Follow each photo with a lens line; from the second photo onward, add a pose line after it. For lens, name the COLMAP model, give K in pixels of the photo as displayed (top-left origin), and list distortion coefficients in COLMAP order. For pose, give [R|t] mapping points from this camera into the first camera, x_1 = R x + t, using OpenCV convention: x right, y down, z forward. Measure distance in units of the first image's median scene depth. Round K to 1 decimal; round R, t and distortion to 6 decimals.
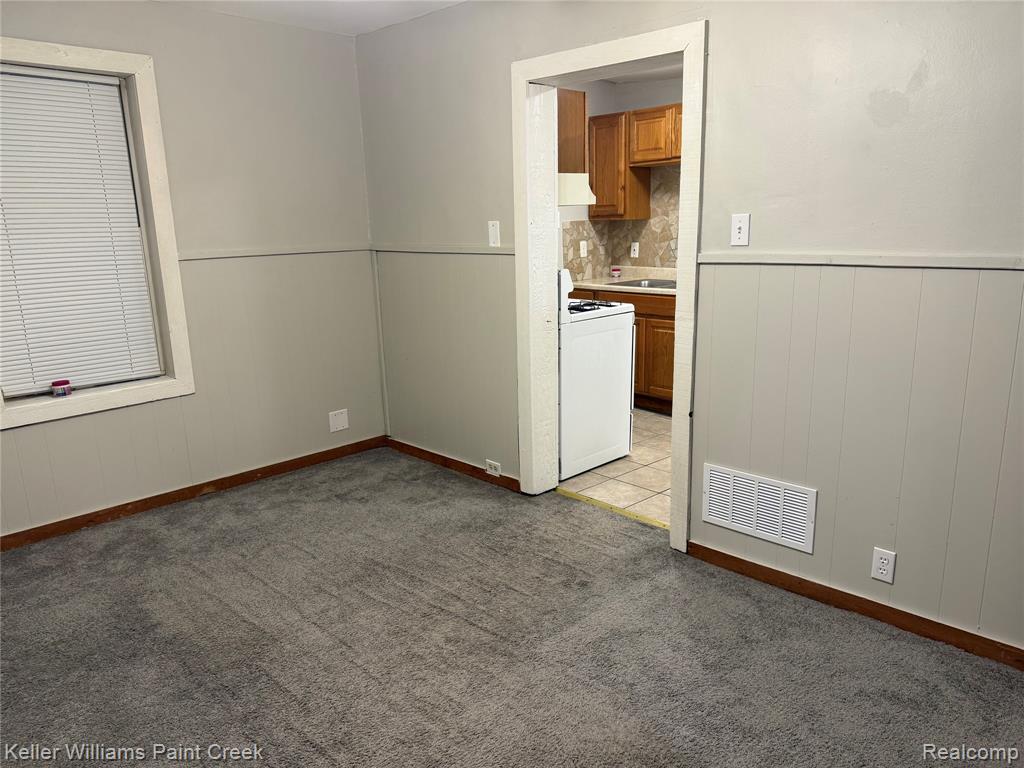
lens RADIAL K [[716.3, 0, 507.8], [0, 716.3, 359.0], [0, 0, 1]] dist [-0.002638, -0.004054]
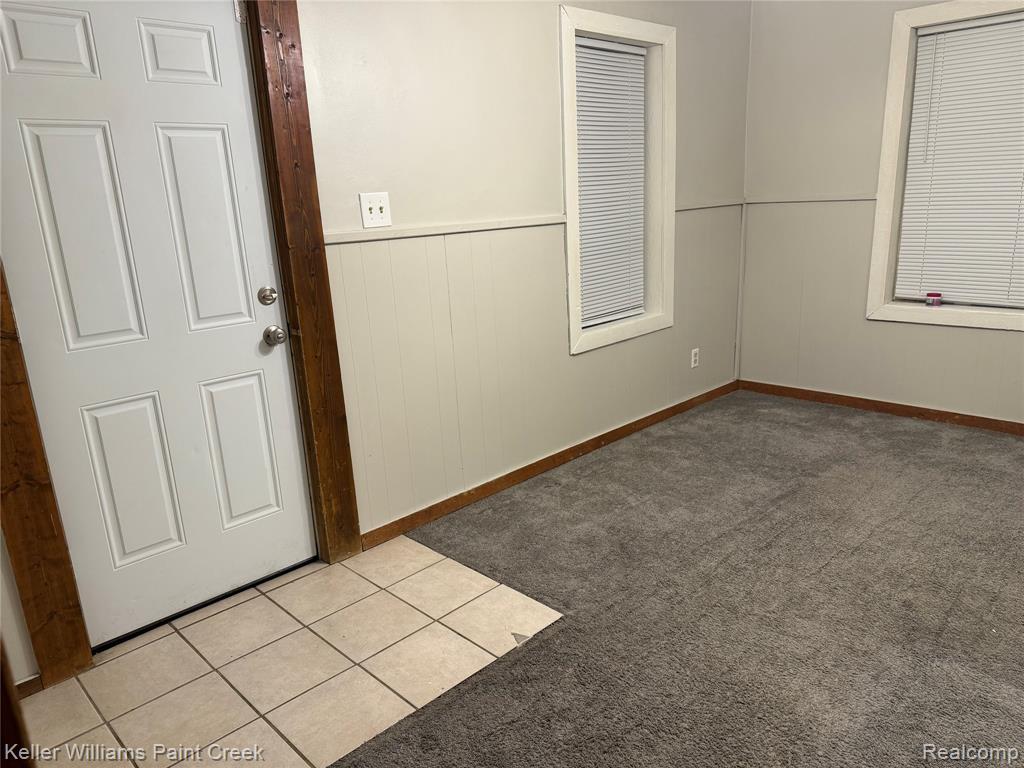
lens RADIAL K [[716.3, 0, 507.8], [0, 716.3, 359.0], [0, 0, 1]] dist [-0.002638, -0.004054]
pose [[0.006264, 0.256880, -0.966423, 0.588691], [-0.136449, 0.957622, 0.253656, -0.074736], [0.990627, 0.130279, 0.041049, 0.288671]]
